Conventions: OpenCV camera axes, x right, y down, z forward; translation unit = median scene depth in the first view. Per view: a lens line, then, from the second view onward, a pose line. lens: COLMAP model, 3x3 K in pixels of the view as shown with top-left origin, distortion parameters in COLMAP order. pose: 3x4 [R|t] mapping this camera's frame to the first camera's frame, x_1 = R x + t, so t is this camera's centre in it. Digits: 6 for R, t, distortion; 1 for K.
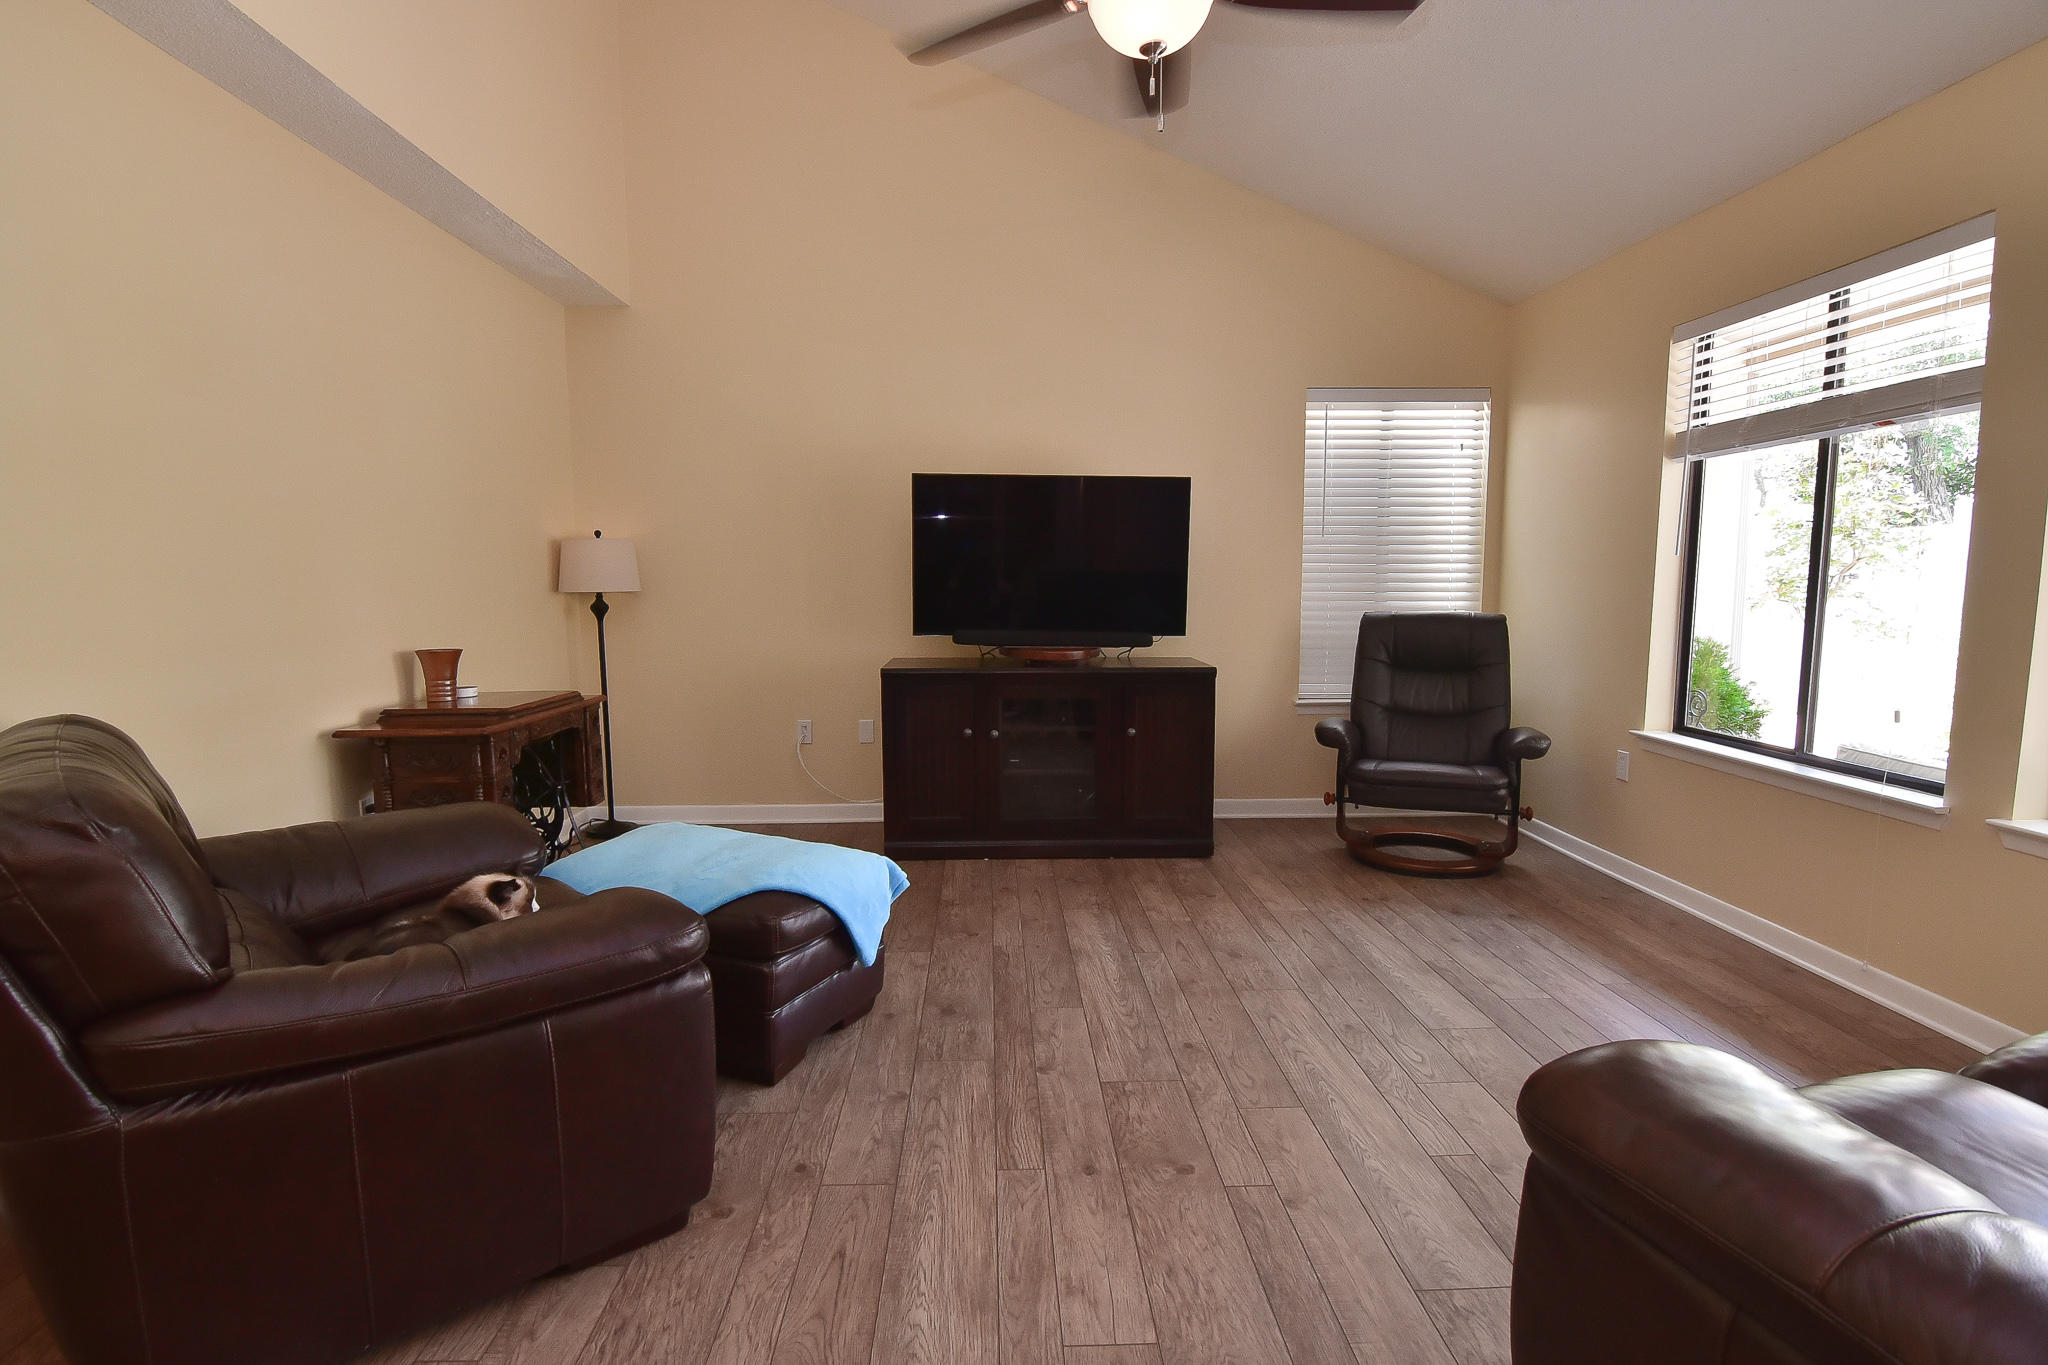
lens RADIAL K [[992.0, 0, 1032.9], [0, 992.0, 688.9], [0, 0, 1]] dist [-0.008667, -0.001869]
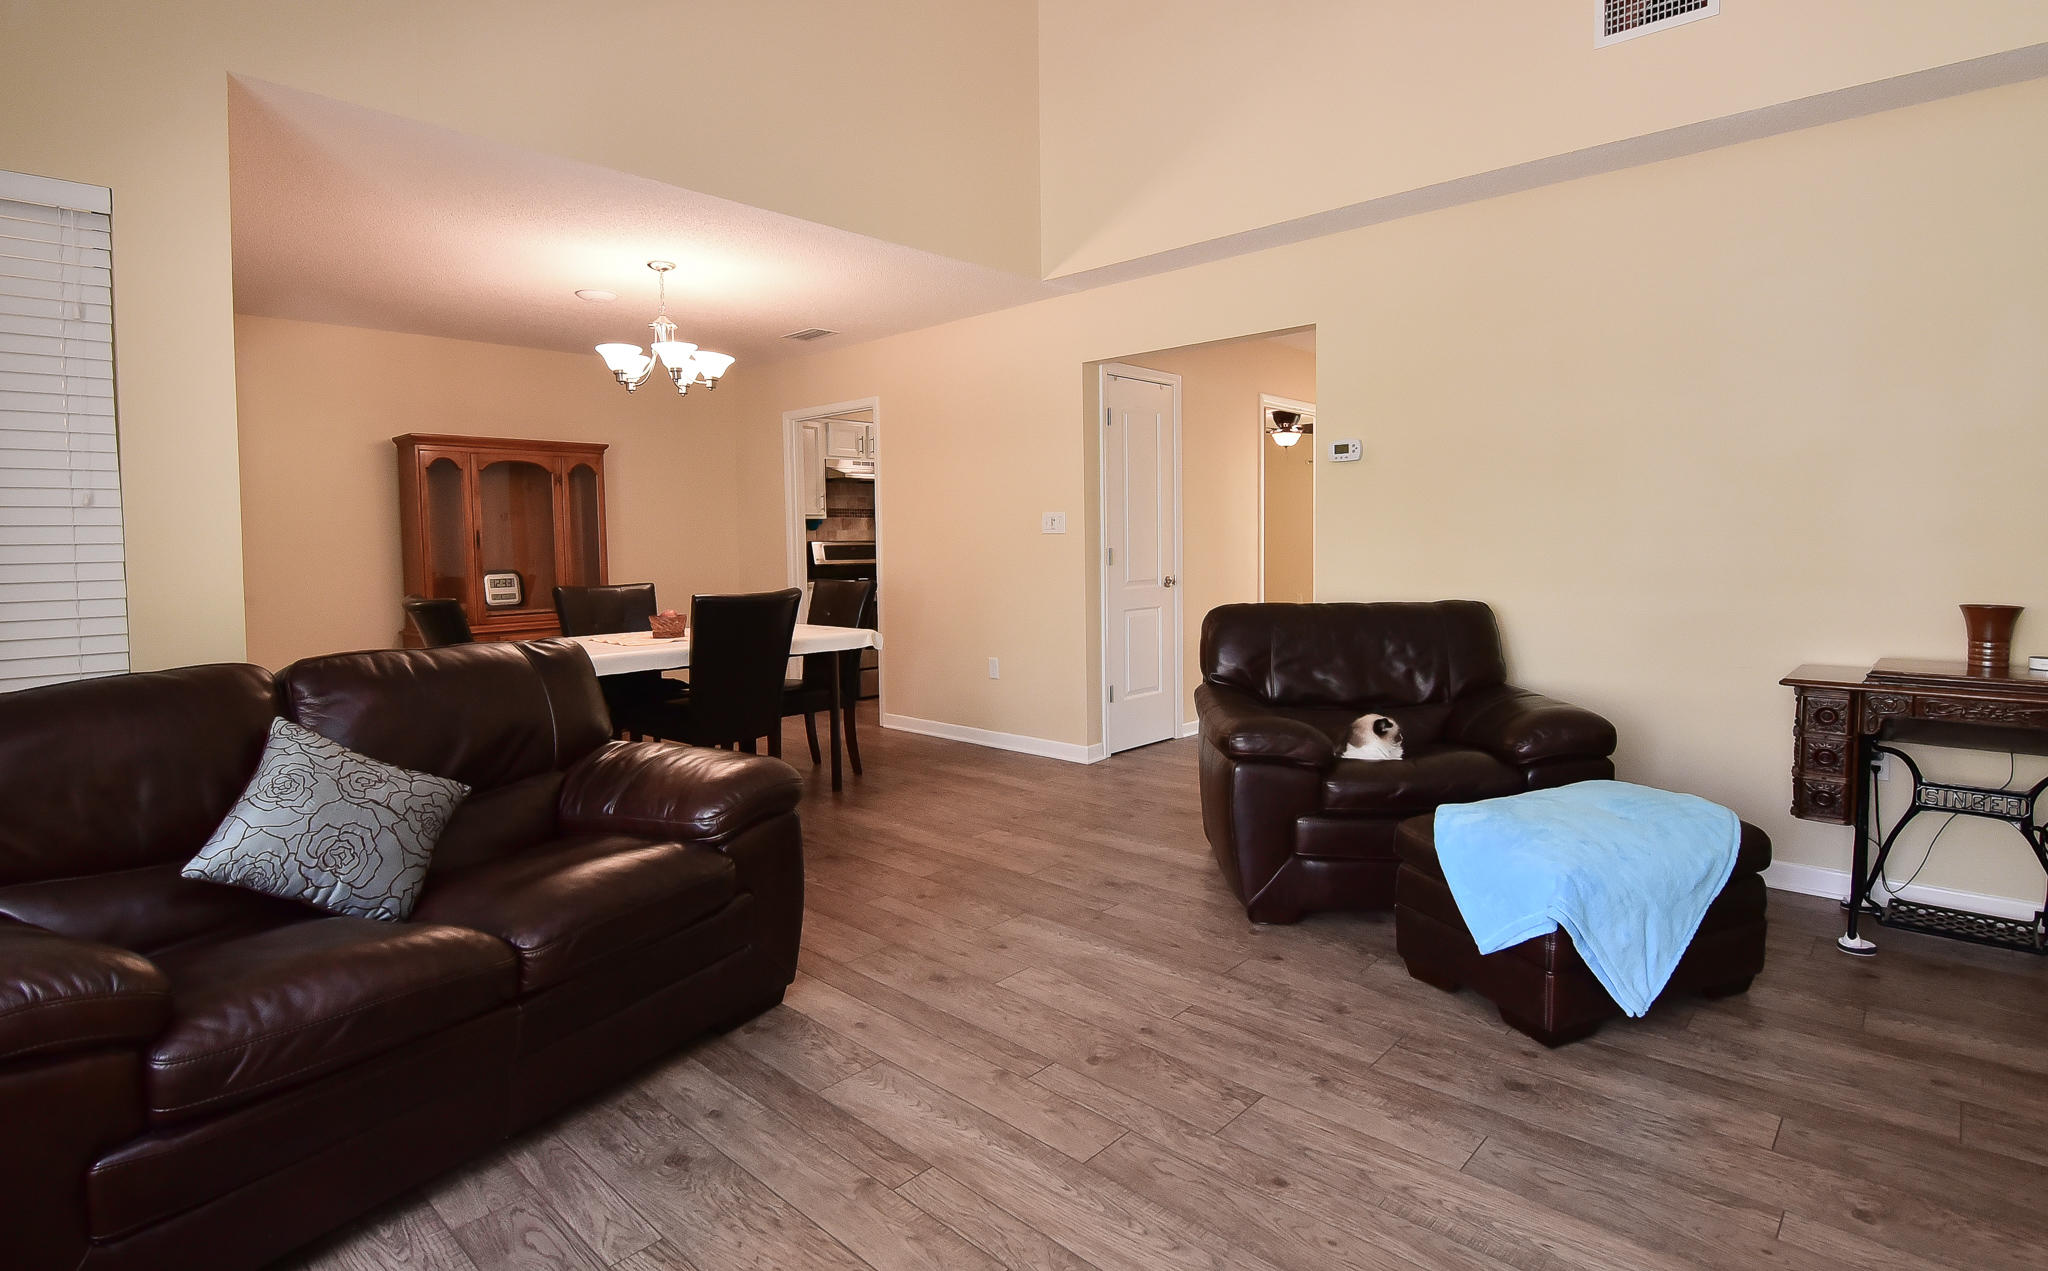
lens RADIAL K [[1015.0, 0, 1025.2], [0, 1015.0, 619.1], [0, 0, 1]] dist [-0.017897, -0.001988]
pose [[-0.713111, 0.072615, -0.697280, 0.773931], [-0.056041, 0.985533, 0.159948, -0.154566], [0.698808, 0.153137, -0.698725, 1.320717]]
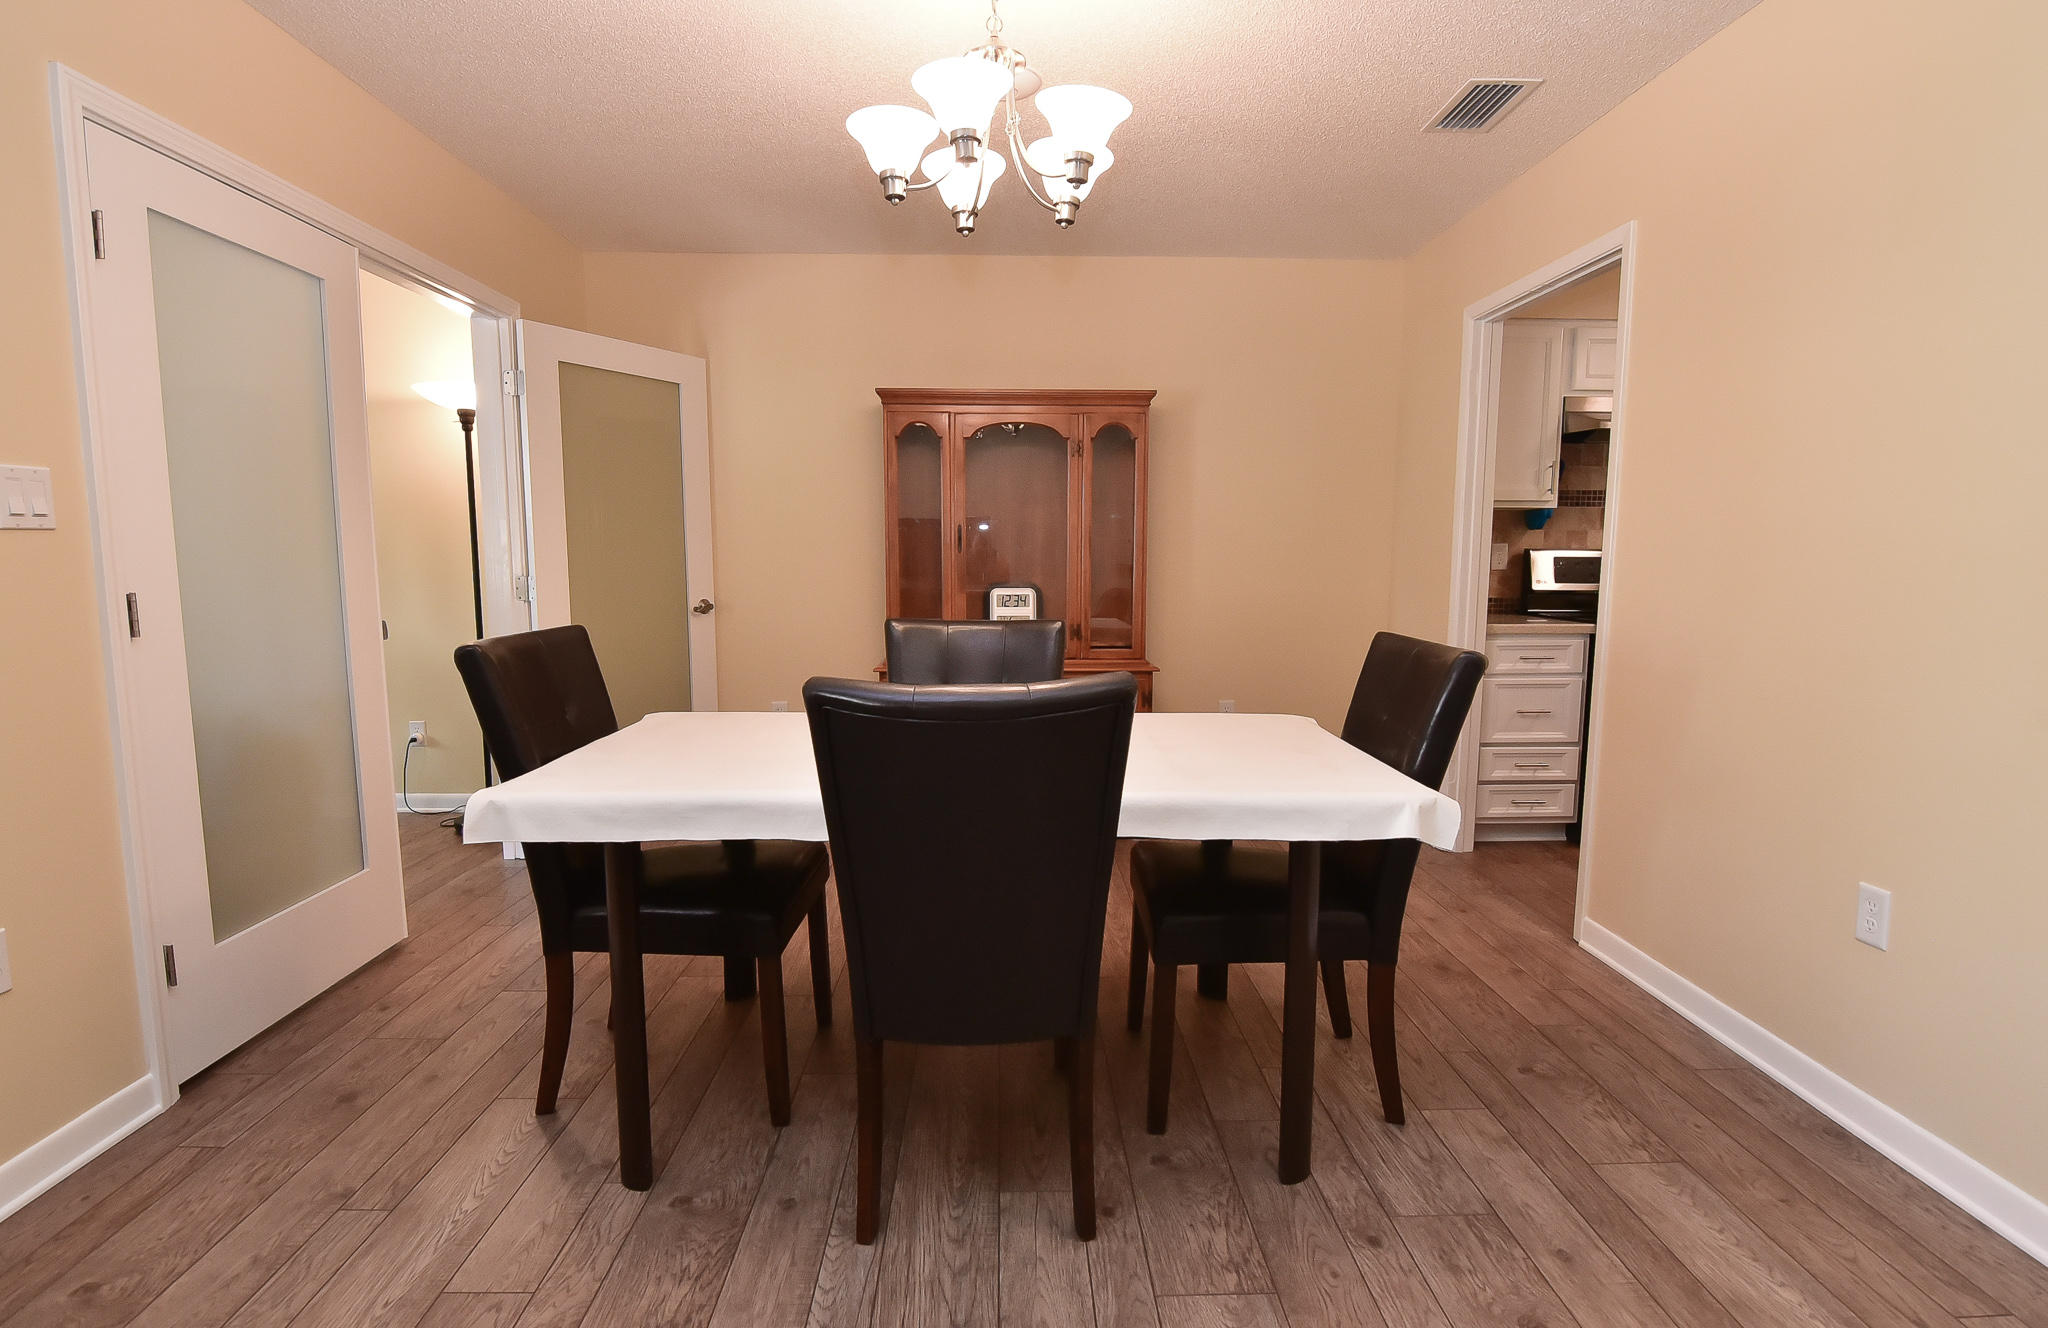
lens RADIAL K [[1026.9, 0, 1035.3], [0, 1026.9, 669.1], [0, 0, 1]] dist [-0.000559, -0.000884]
pose [[-0.999923, 0.002842, 0.012078, -0.103657], [0.005405, 0.975978, 0.217804, -0.045652], [-0.011169, 0.217853, -0.975918, 0.448544]]
